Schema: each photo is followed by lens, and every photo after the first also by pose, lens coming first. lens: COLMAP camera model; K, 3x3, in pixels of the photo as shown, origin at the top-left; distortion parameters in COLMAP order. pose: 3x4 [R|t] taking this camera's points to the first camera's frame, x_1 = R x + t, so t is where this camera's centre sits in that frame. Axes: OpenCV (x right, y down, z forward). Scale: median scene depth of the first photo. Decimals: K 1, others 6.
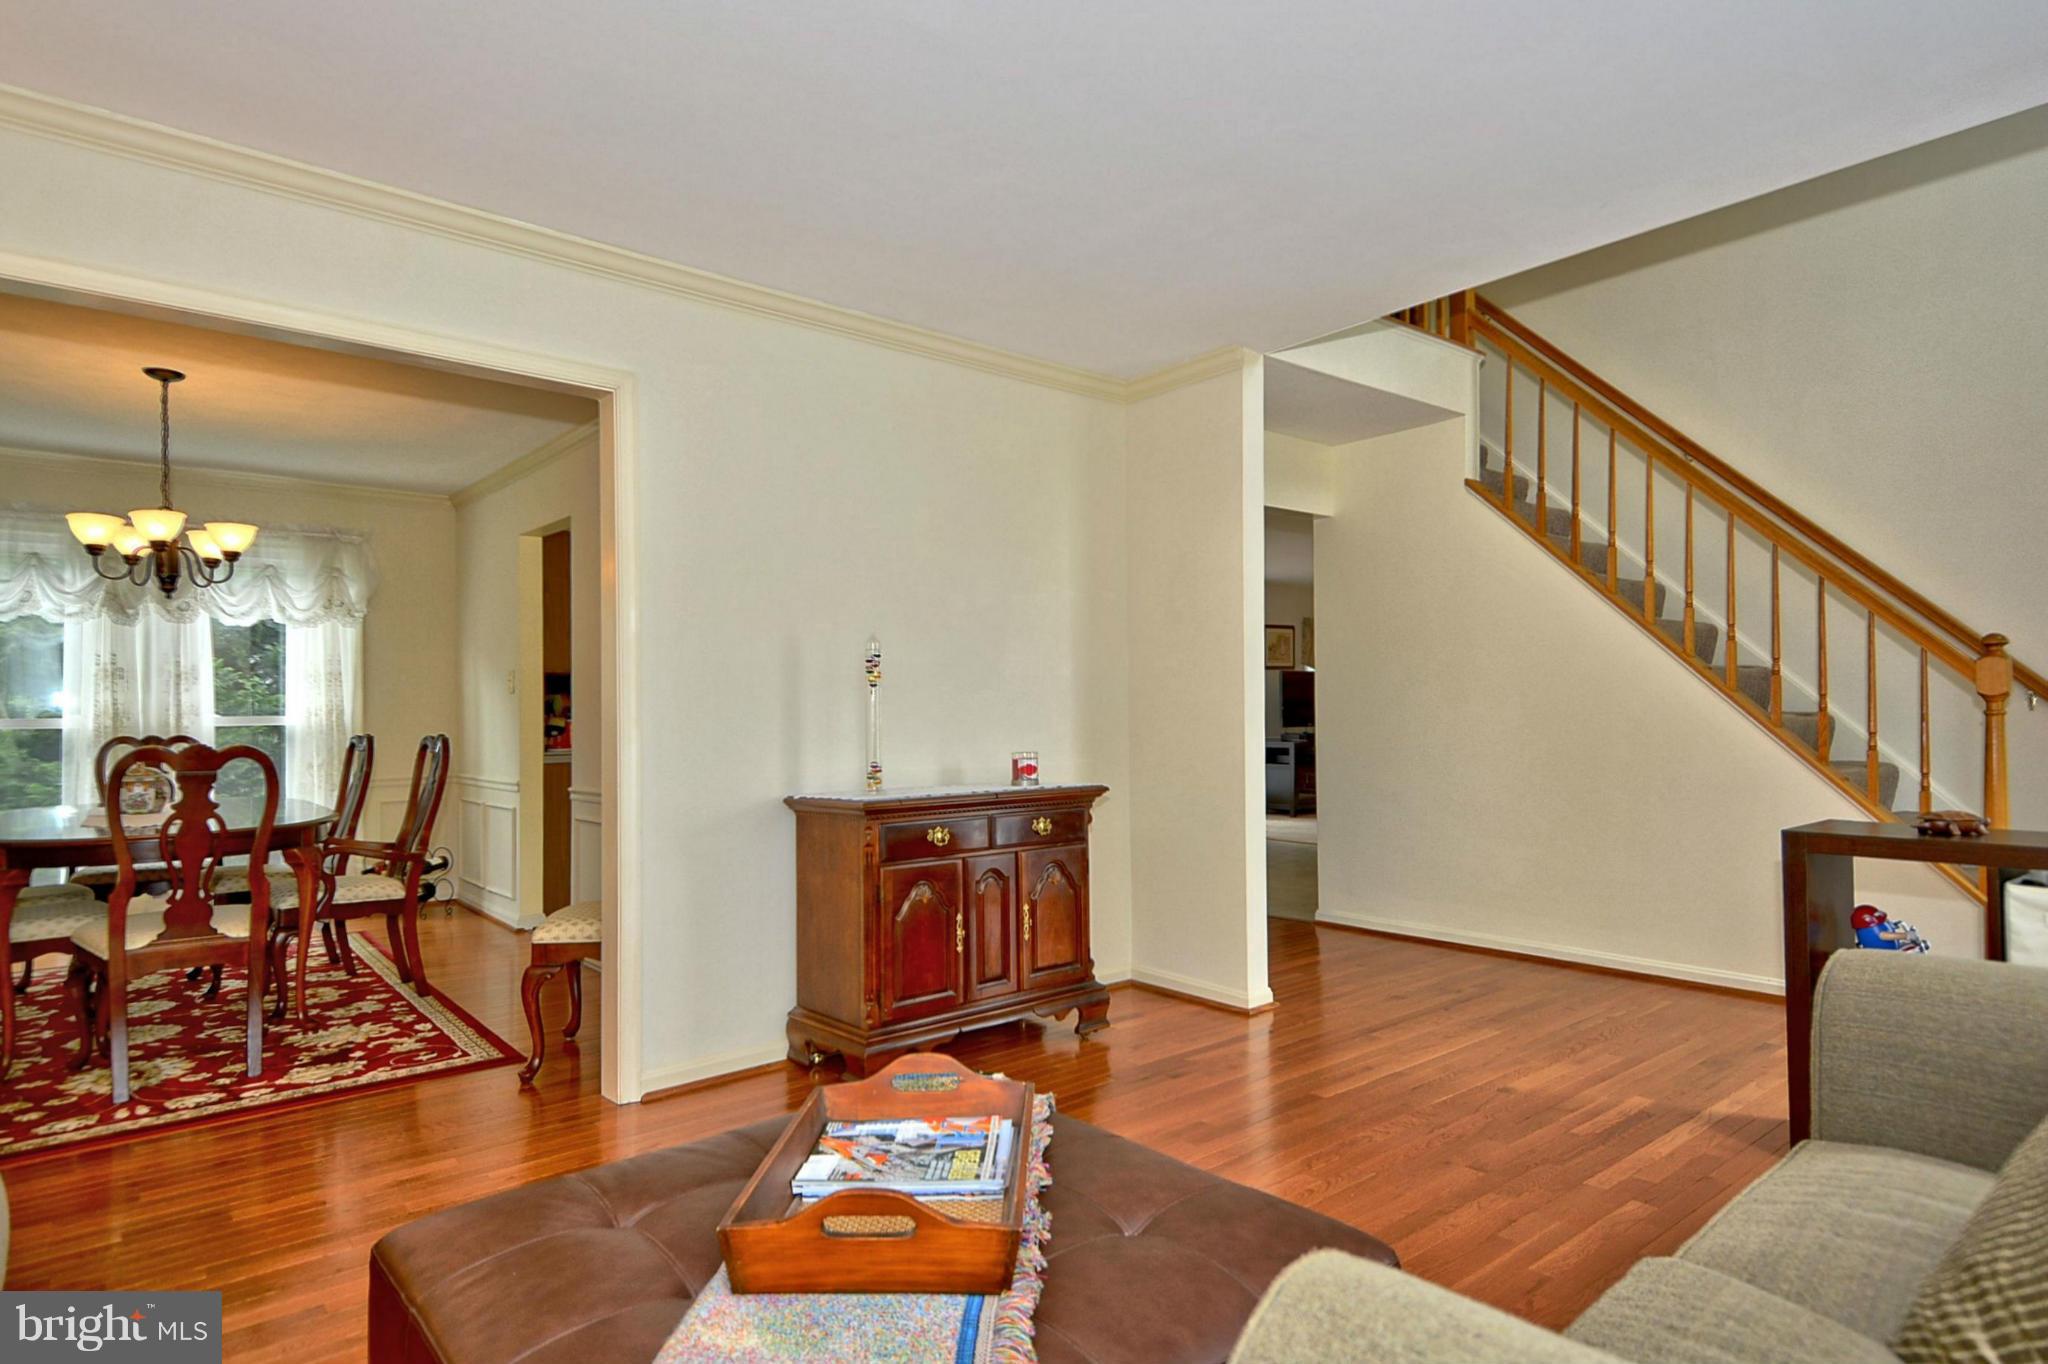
lens RADIAL K [[1088.7, 0, 1014.8], [0, 1088.7, 692.2], [0, 0, 1]] dist [0.044240, -0.010541]
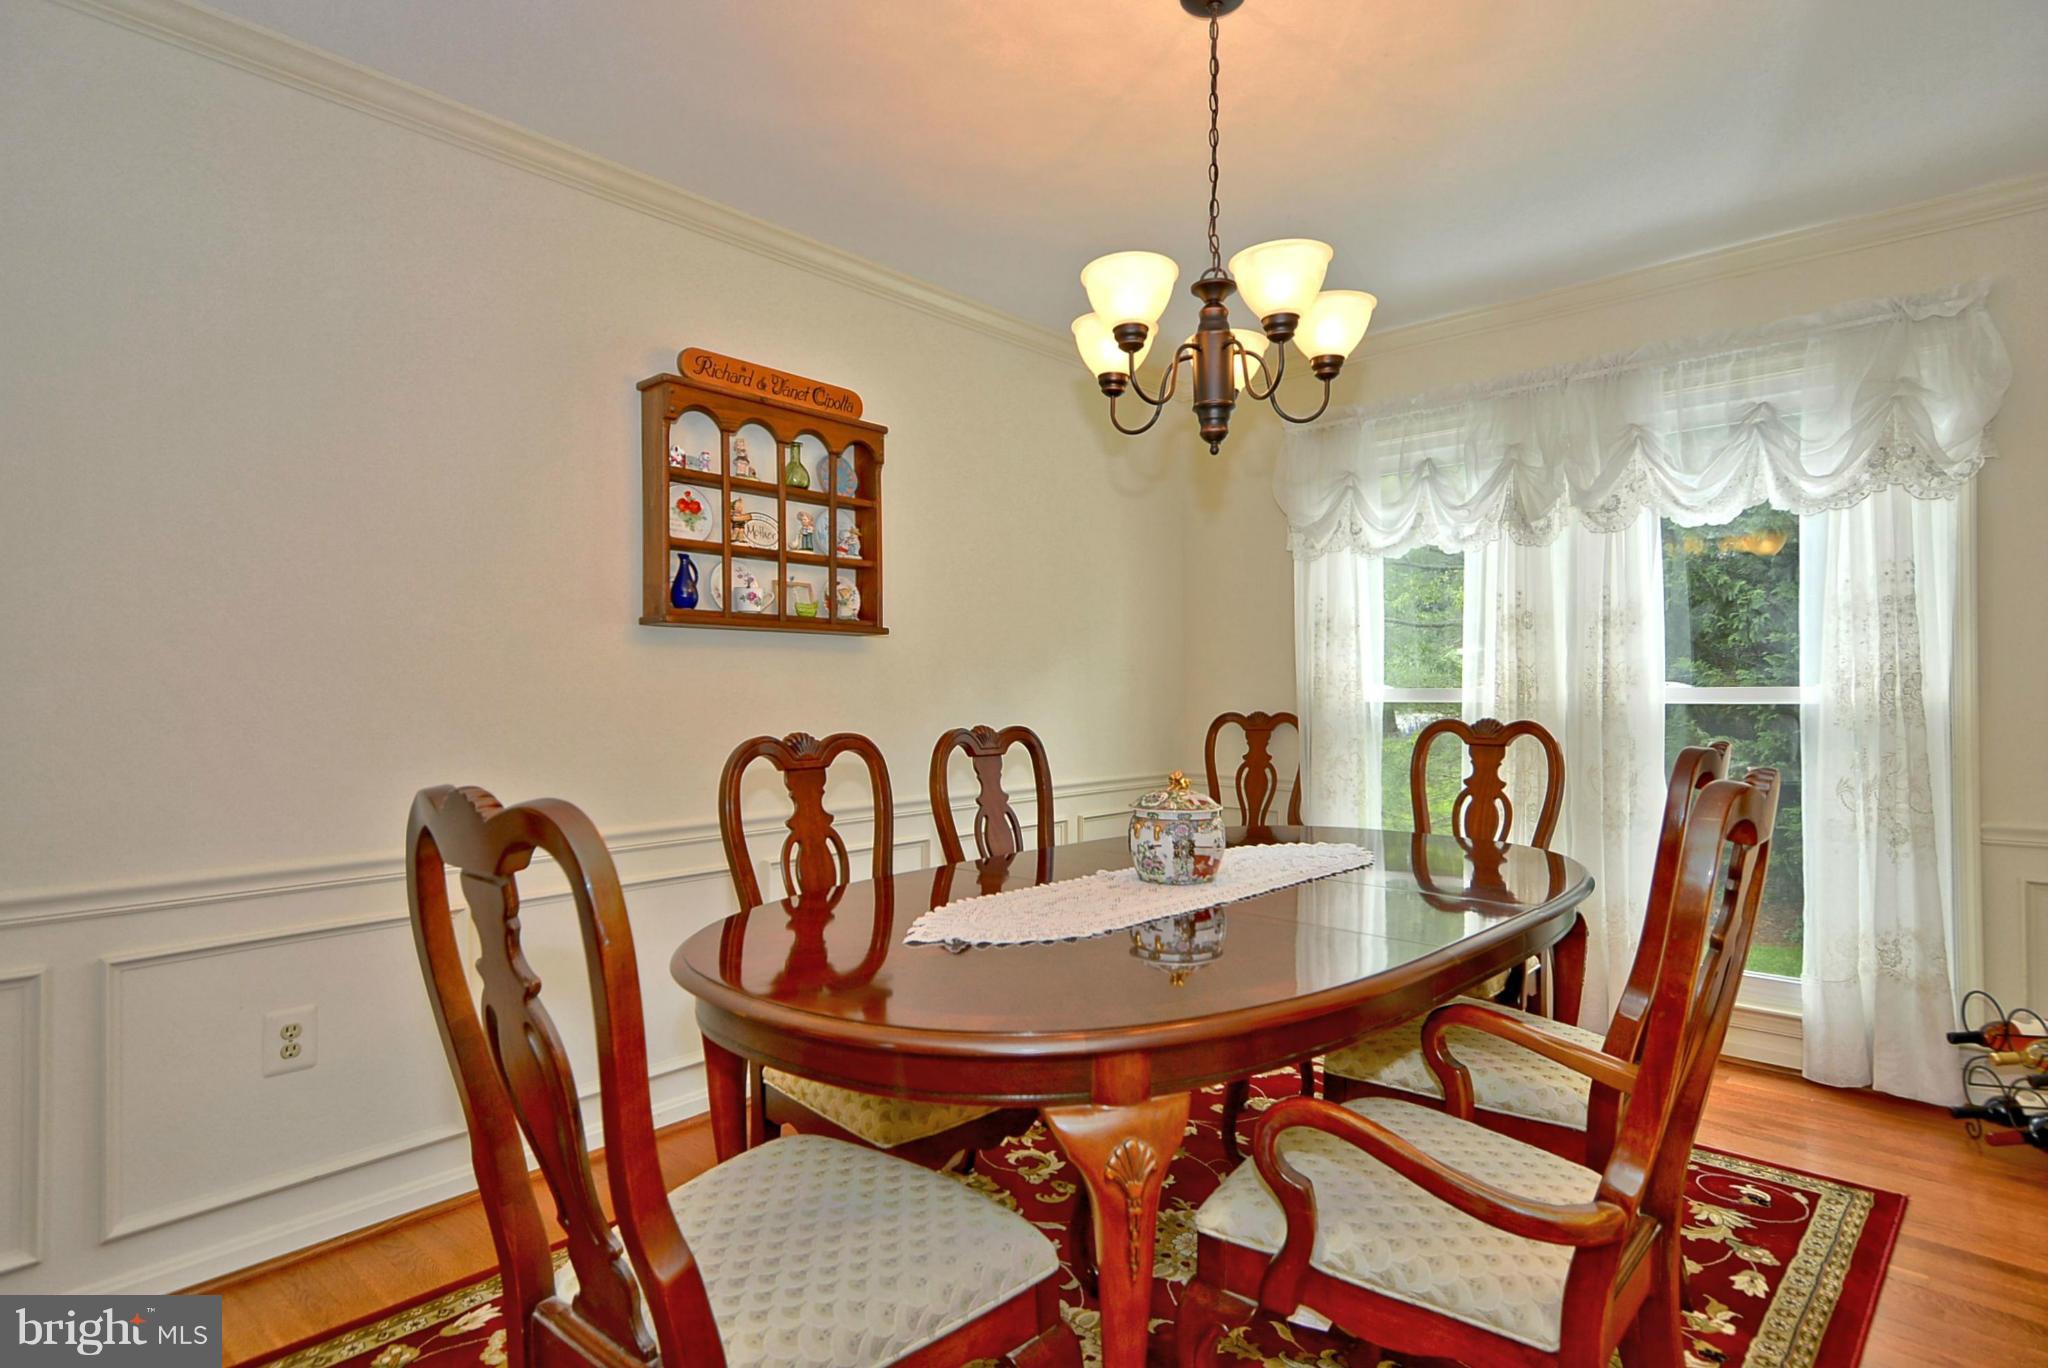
lens RADIAL K [[1088.7, 0, 1010.9], [0, 1088.7, 668.5], [0, 0, 1]] dist [0.044240, -0.010541]
pose [[0.143699, -0.016692, -0.989481, -0.200974], [0.025180, 0.999596, -0.013205, 0.010972], [0.989301, -0.023018, 0.144061, 0.576357]]
